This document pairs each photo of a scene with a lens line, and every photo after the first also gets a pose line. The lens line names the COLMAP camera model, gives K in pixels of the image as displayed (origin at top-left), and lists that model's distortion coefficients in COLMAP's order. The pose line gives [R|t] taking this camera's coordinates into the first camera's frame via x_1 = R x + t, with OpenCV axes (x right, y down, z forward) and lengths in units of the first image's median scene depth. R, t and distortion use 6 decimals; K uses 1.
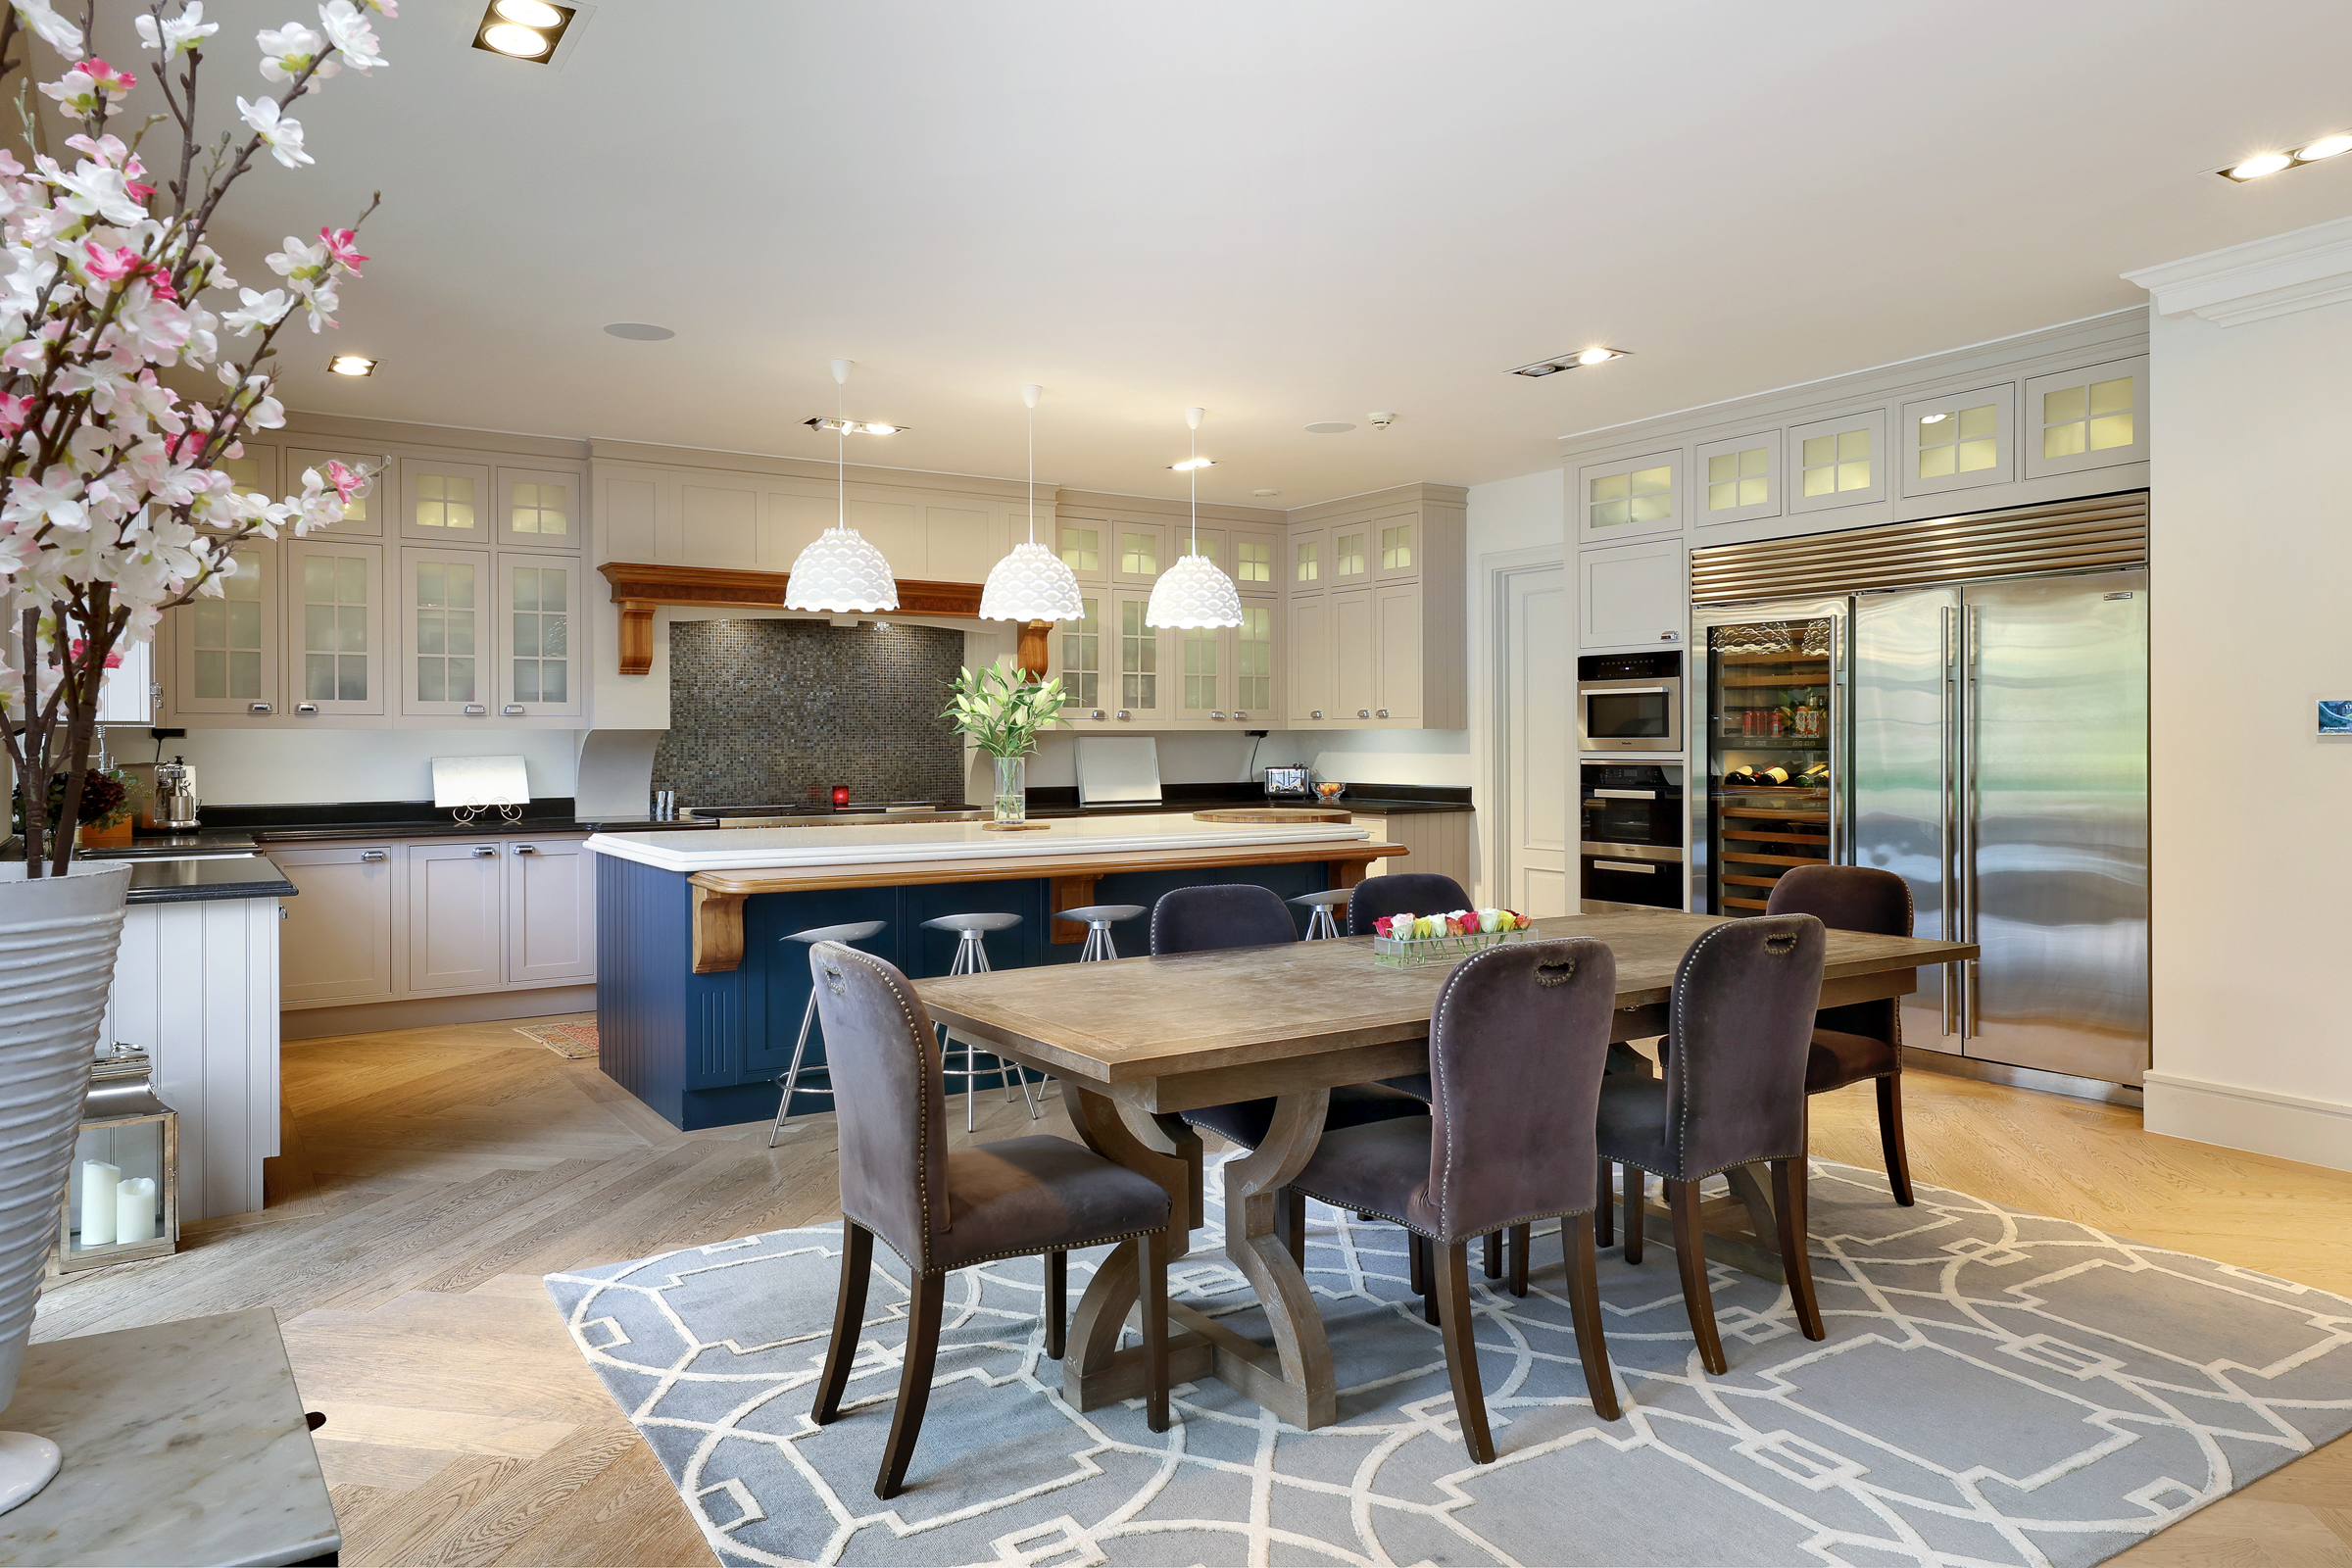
lens RADIAL K [[1516.2, 0, 1187.4], [0, 1516.2, 760.3], [0, 0, 1]] dist [0.014679, -0.000267]
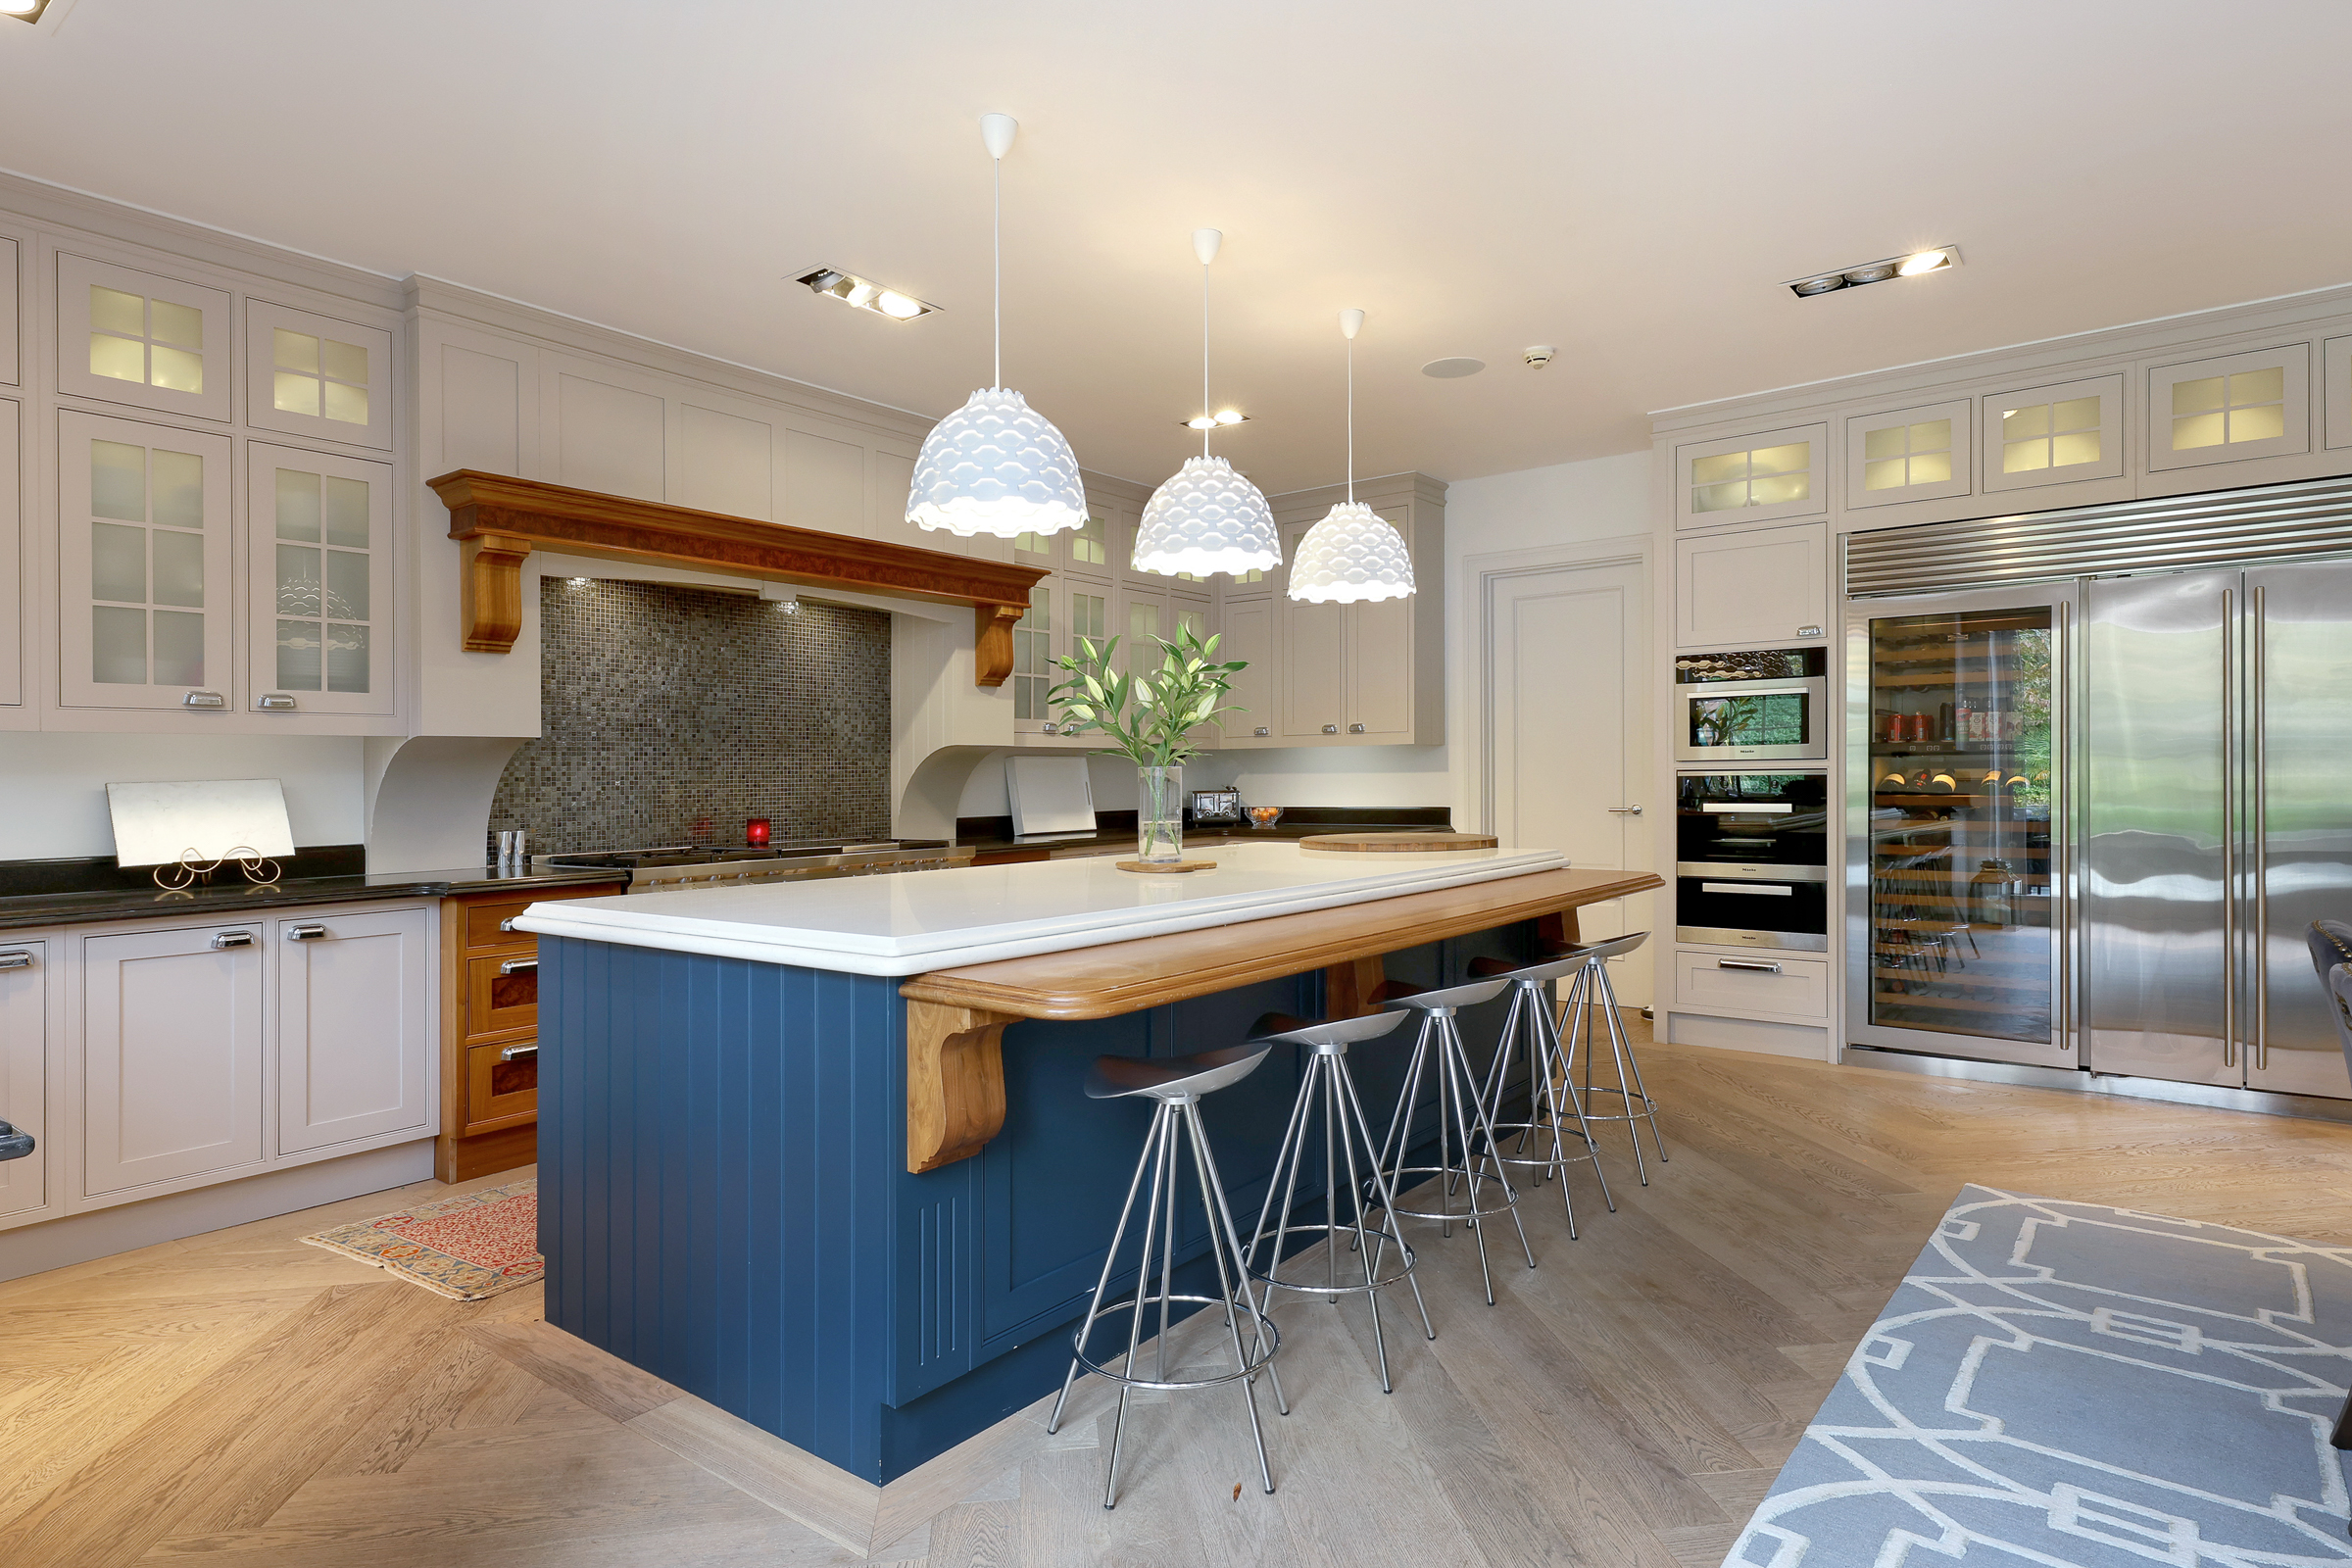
lens RADIAL K [[1249.2, 0, 1176.0], [0, 1249.2, 784.0], [0, 0, 1]] dist [0.013511, 0.000364]
pose [[0.944177, -0.011239, 0.329246, -0.268605], [0.015441, 0.999829, -0.010150, 0.010186], [-0.329075, 0.014667, 0.944190, 0.405102]]
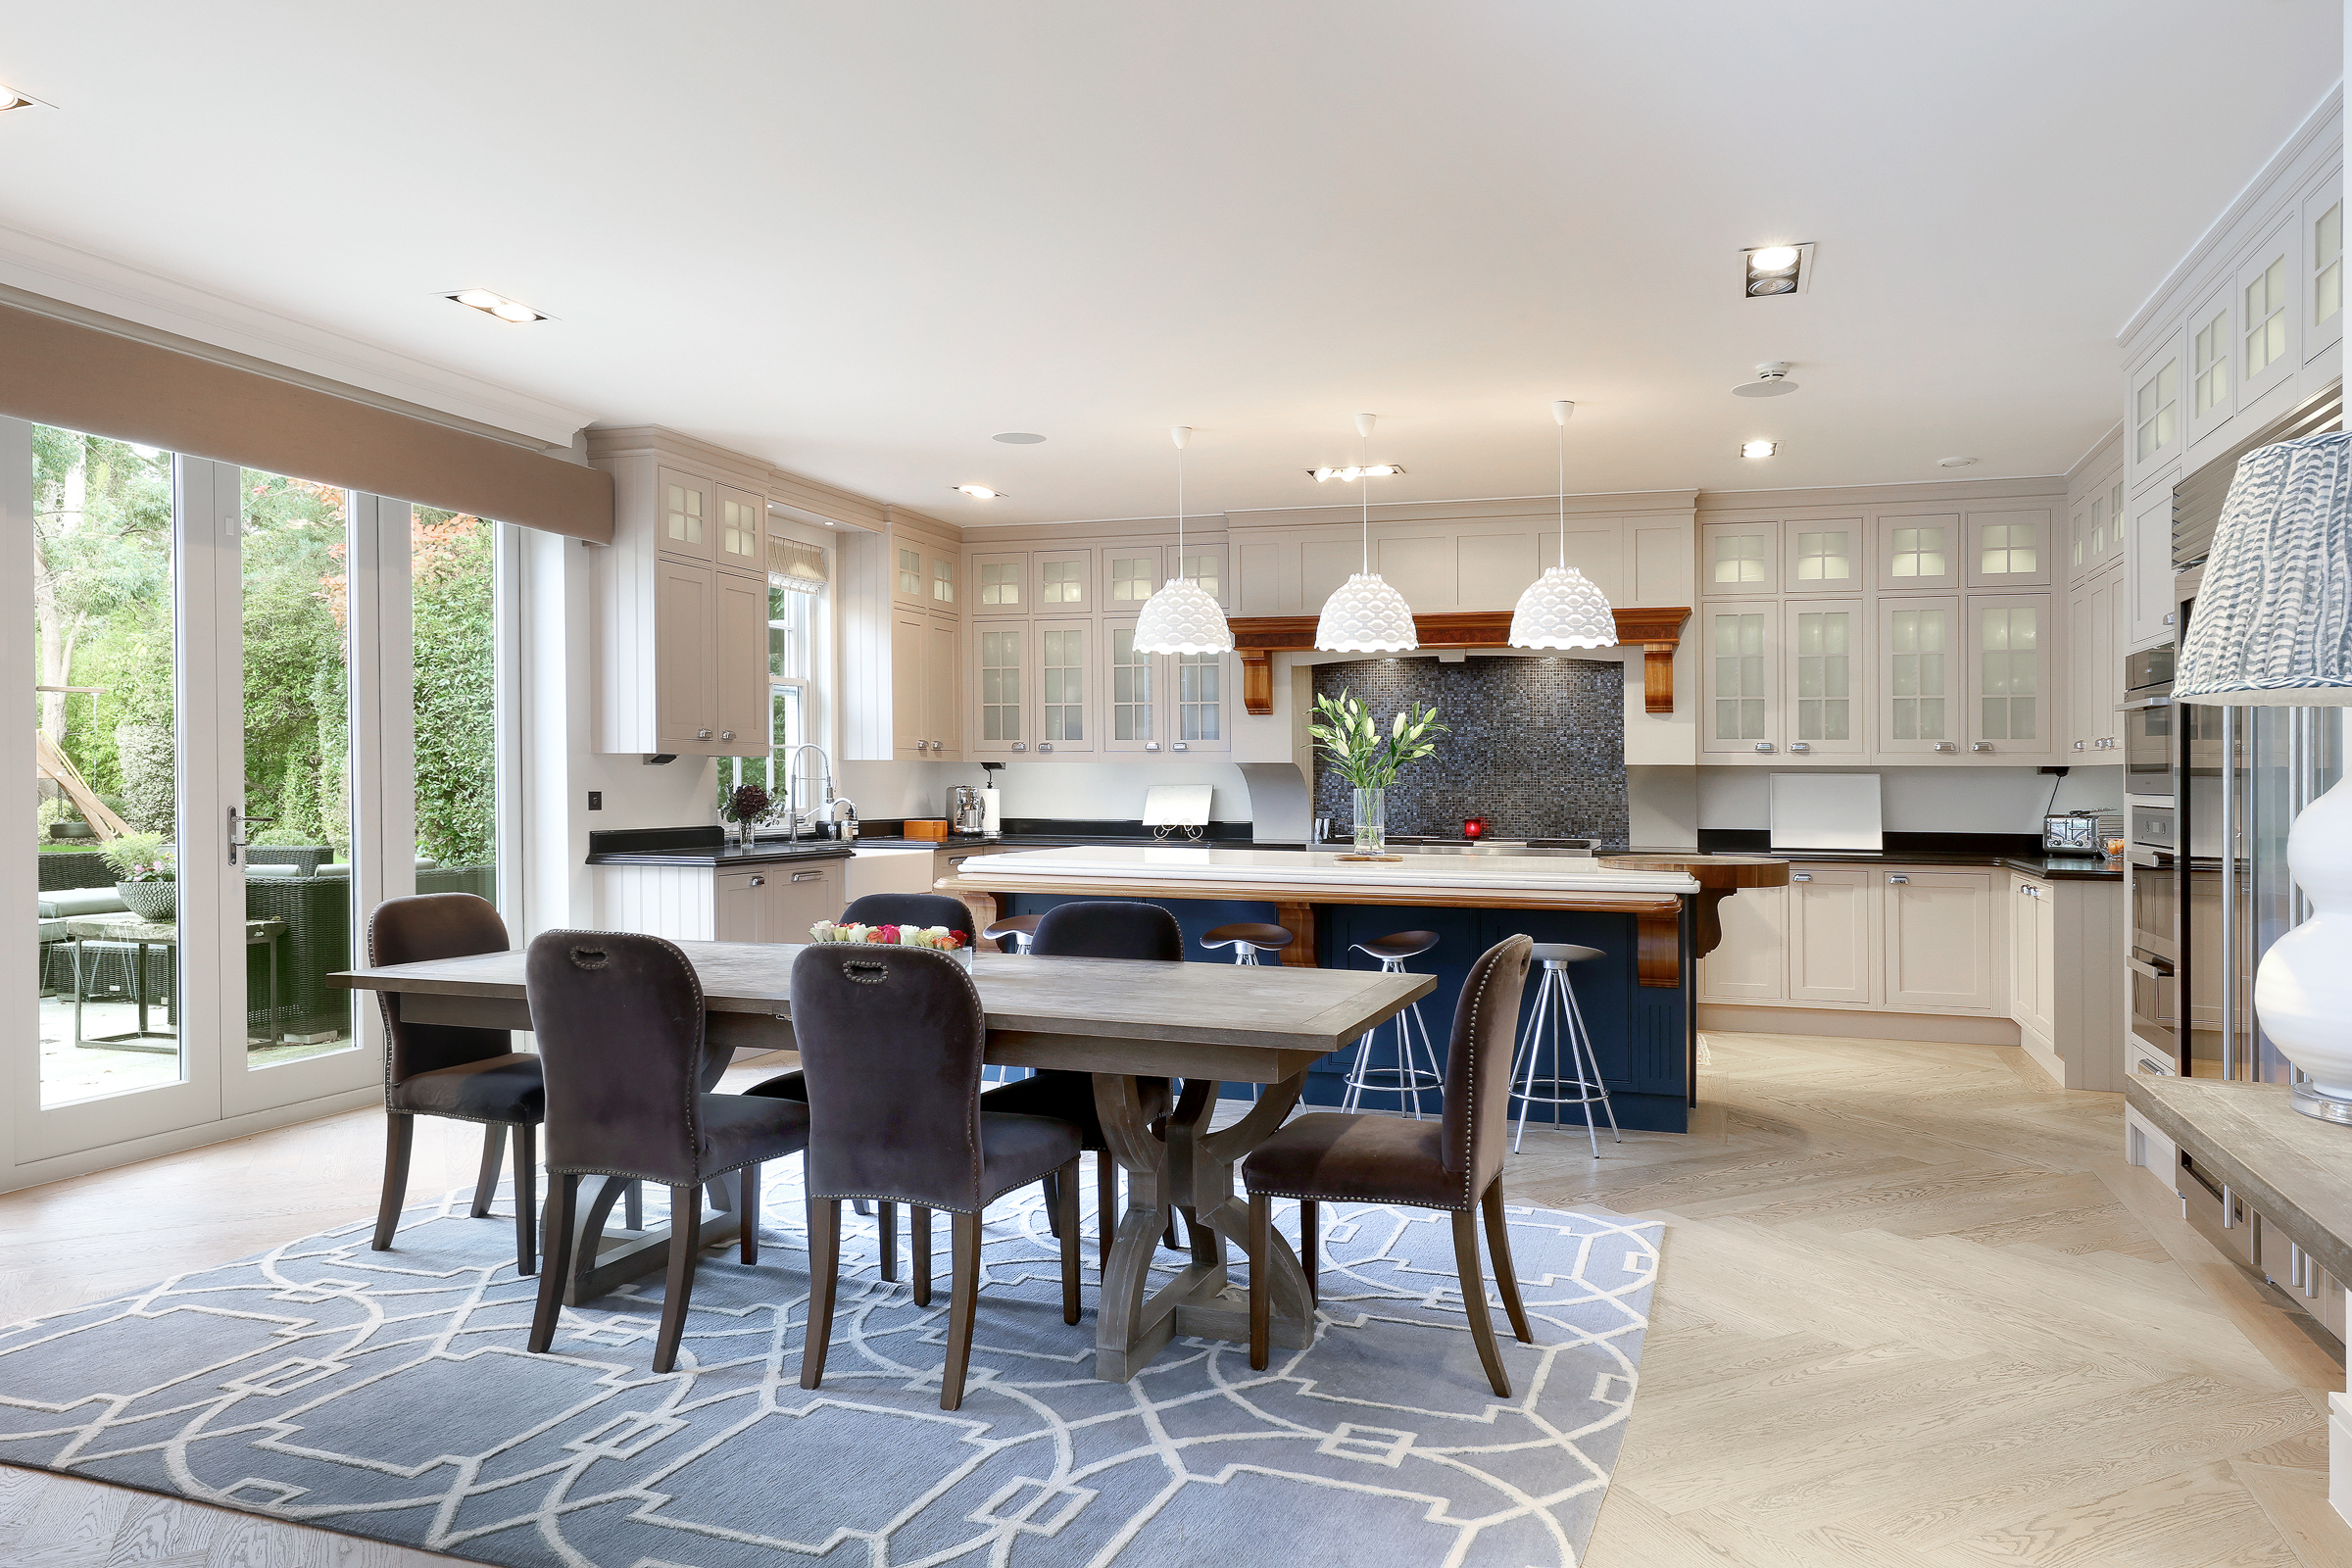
lens RADIAL K [[1567.1, 0, 1176.0], [0, 1567.1, 784.0], [0, 0, 1]] dist [0.010233, 0.001361]
pose [[0.622114, 0.009603, -0.782868, 0.530520], [-0.020851, 0.999773, -0.004305, 0.002273], [0.782649, 0.019002, 0.622173, 0.219951]]
